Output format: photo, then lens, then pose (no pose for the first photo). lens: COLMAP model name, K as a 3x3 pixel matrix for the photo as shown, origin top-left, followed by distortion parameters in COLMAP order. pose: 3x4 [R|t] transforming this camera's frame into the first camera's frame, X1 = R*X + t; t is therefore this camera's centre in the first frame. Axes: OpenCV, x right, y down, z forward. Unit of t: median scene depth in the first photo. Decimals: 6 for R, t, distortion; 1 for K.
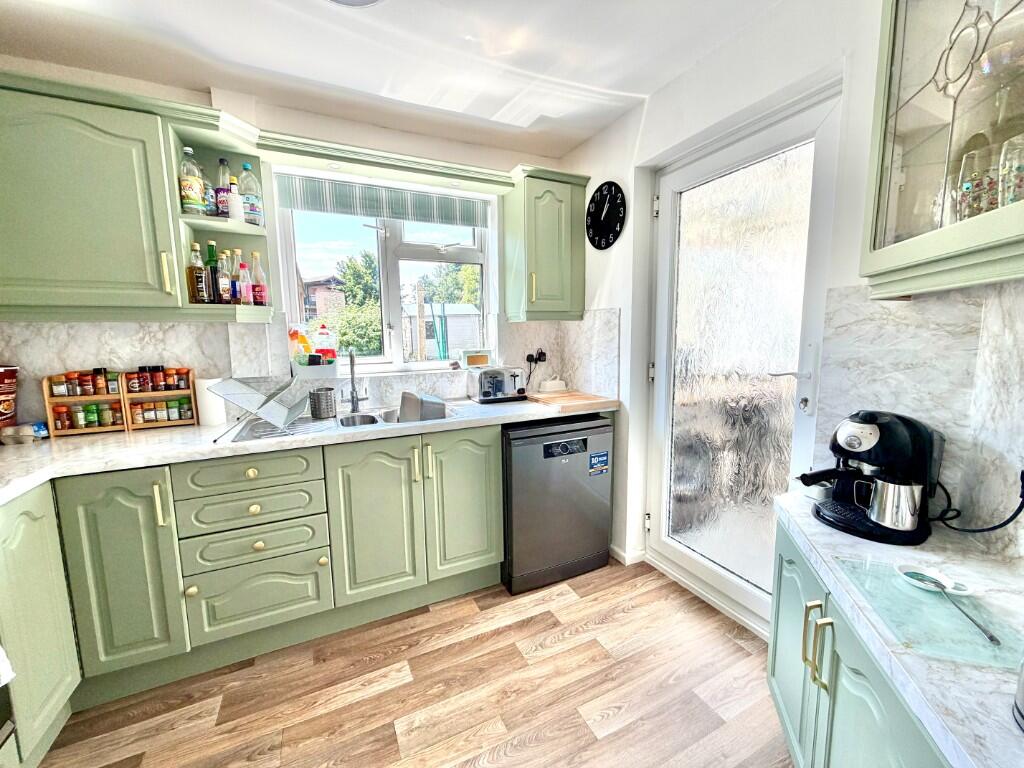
lens RADIAL K [[409.9, 0, 504.8], [0, 409.9, 383.7], [0, 0, 1]] dist [-0.002031, -0.000153]
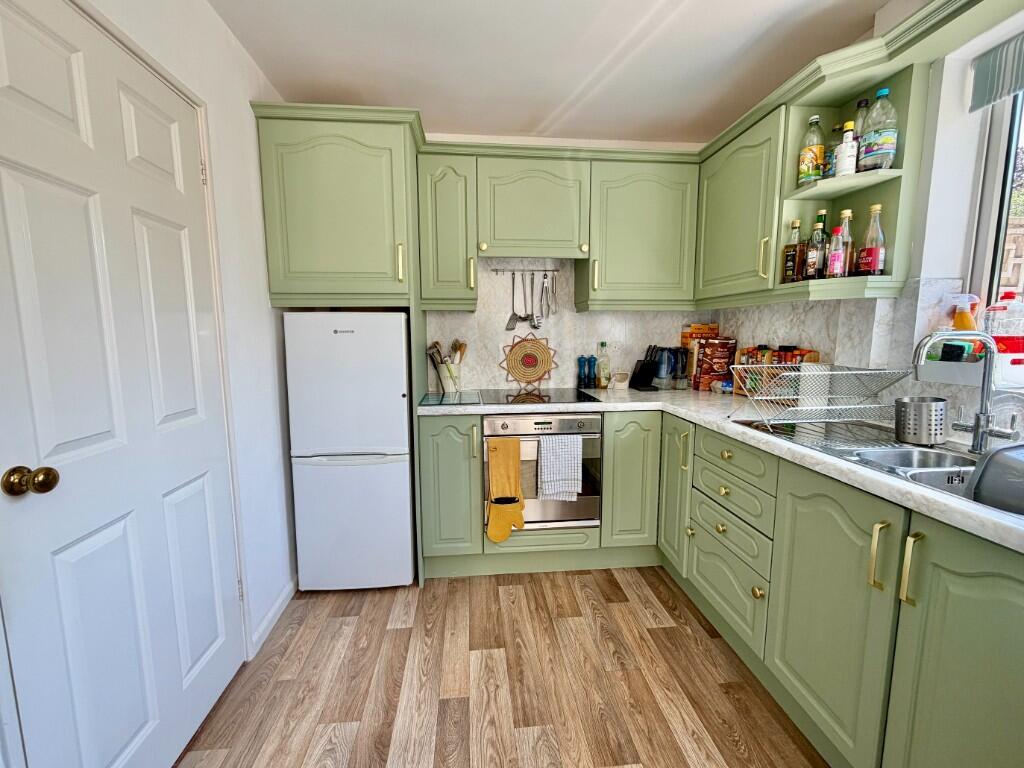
lens RADIAL K [[409.9, 0, 501.9], [0, 409.9, 383.1], [0, 0, 1]] dist [-0.002031, -0.000153]
pose [[-0.334079, 0.132068, -0.933247, 0.430719], [-0.103622, 0.978987, 0.175635, -0.064585], [0.936832, 0.155381, -0.313374, 0.716868]]
